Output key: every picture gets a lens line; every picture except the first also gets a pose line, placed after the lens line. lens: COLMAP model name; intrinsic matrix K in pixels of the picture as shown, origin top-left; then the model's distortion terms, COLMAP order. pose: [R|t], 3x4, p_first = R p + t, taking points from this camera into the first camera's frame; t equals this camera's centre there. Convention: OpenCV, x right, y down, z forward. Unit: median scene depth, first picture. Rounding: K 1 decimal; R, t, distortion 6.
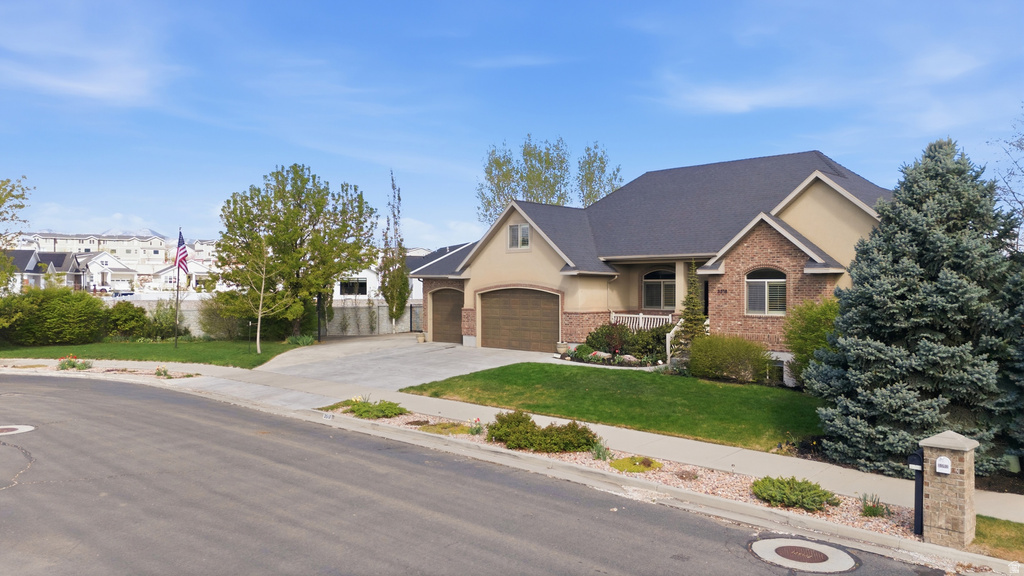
lens RADIAL K [[747.6, 0, 512.4], [0, 747.6, 285.6], [0, 0, 1]] dist [0.076406, -0.061541]
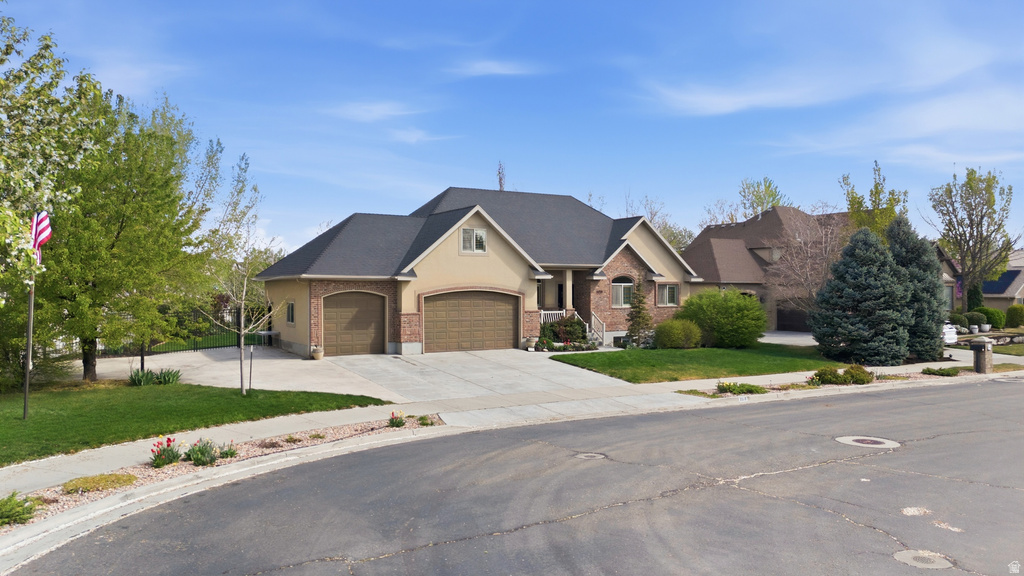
lens RADIAL K [[747.6, 0, 513.7], [0, 747.6, 285.8], [0, 0, 1]] dist [0.076406, -0.061541]
pose [[0.279293, -0.001006, 0.960205, -1.072476], [-0.000721, 0.999999, 0.001257, -0.005000], [-0.960206, -0.001044, 0.279292, 0.728601]]
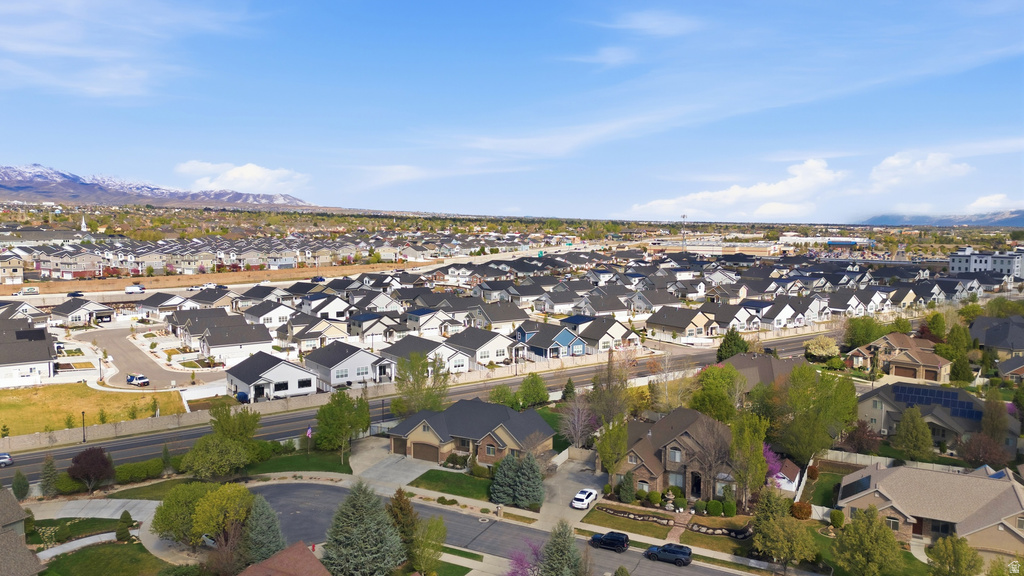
lens RADIAL K [[747.6, 0, 512.6], [0, 747.6, 292.5], [0, 0, 1]] dist [0.076406, -0.061541]
pose [[0.962492, -0.024385, 0.270212, -0.590928], [-0.003151, 0.994881, 0.101006, -1.169950], [-0.271292, -0.098069, 0.957488, -2.666573]]
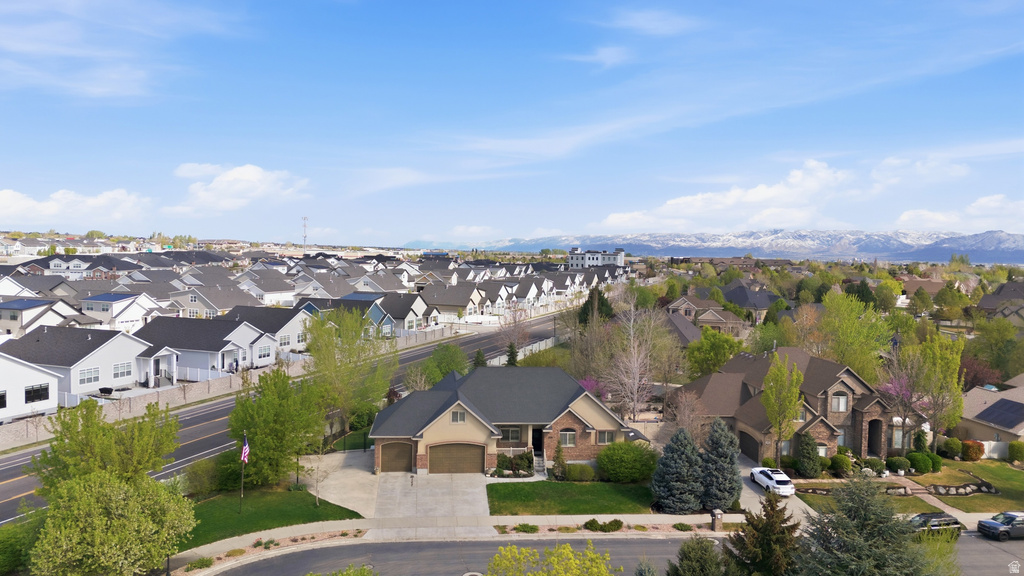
lens RADIAL K [[747.6, 0, 512.5], [0, 747.6, 285.0], [0, 0, 1]] dist [0.076406, -0.061541]
pose [[0.654714, -0.028354, 0.755345, -1.562532], [-0.019699, 0.998317, 0.054549, -0.592630], [-0.755620, -0.050594, 0.653053, -0.456572]]
